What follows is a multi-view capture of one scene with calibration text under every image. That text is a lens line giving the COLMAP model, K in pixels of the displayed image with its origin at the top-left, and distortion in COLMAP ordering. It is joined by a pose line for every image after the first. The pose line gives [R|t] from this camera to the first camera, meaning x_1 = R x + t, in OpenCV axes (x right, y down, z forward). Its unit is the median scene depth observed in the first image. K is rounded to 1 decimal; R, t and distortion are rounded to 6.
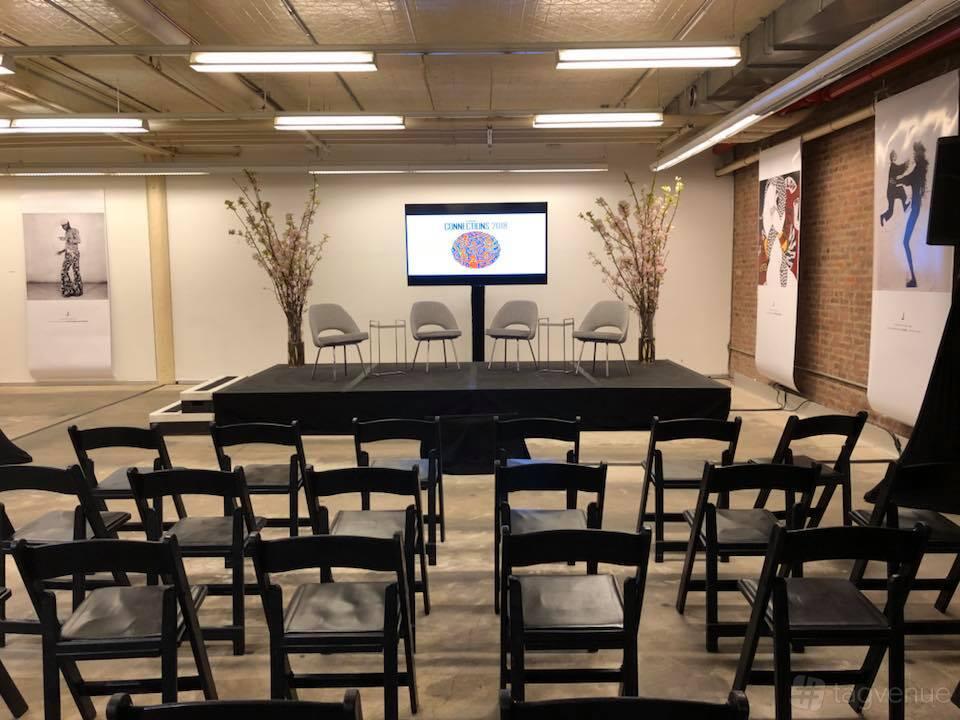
lens RADIAL K [[838.5, 0, 480.0], [0, 838.5, 360.0], [0, 0, 1]] dist [0.004460, -0.003168]
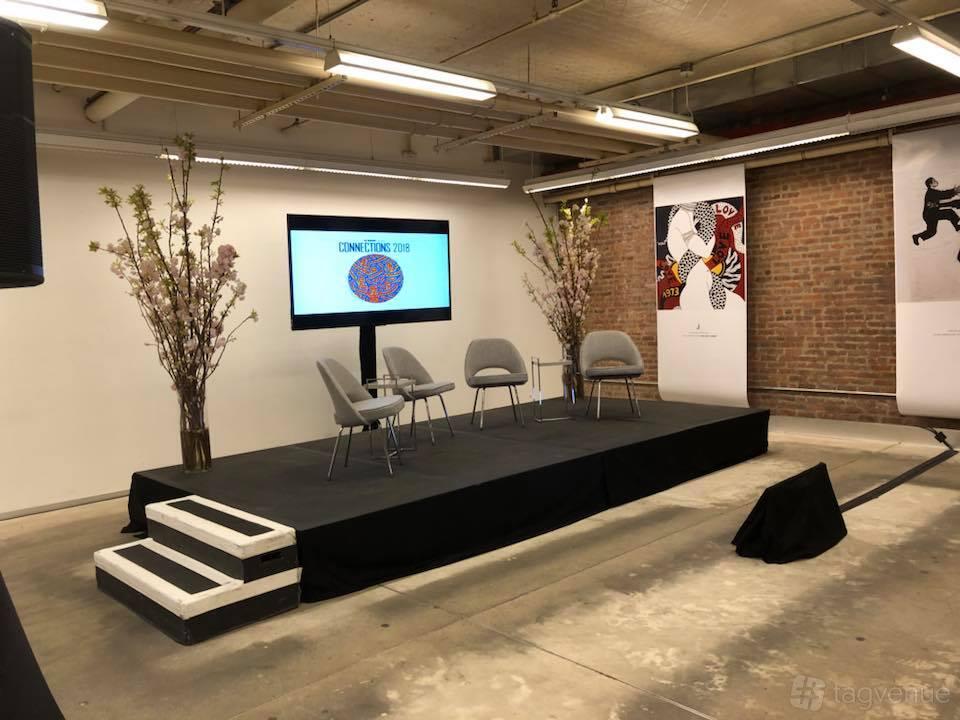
lens RADIAL K [[787.4, 0, 480.0], [0, 787.4, 360.0], [0, 0, 1]] dist [-0.029650, 0.002943]
pose [[0.731786, -0.072107, 0.677709, -0.429637], [0.111957, 0.993597, -0.015174, -0.036966], [-0.672276, 0.086978, 0.735173, 0.422864]]
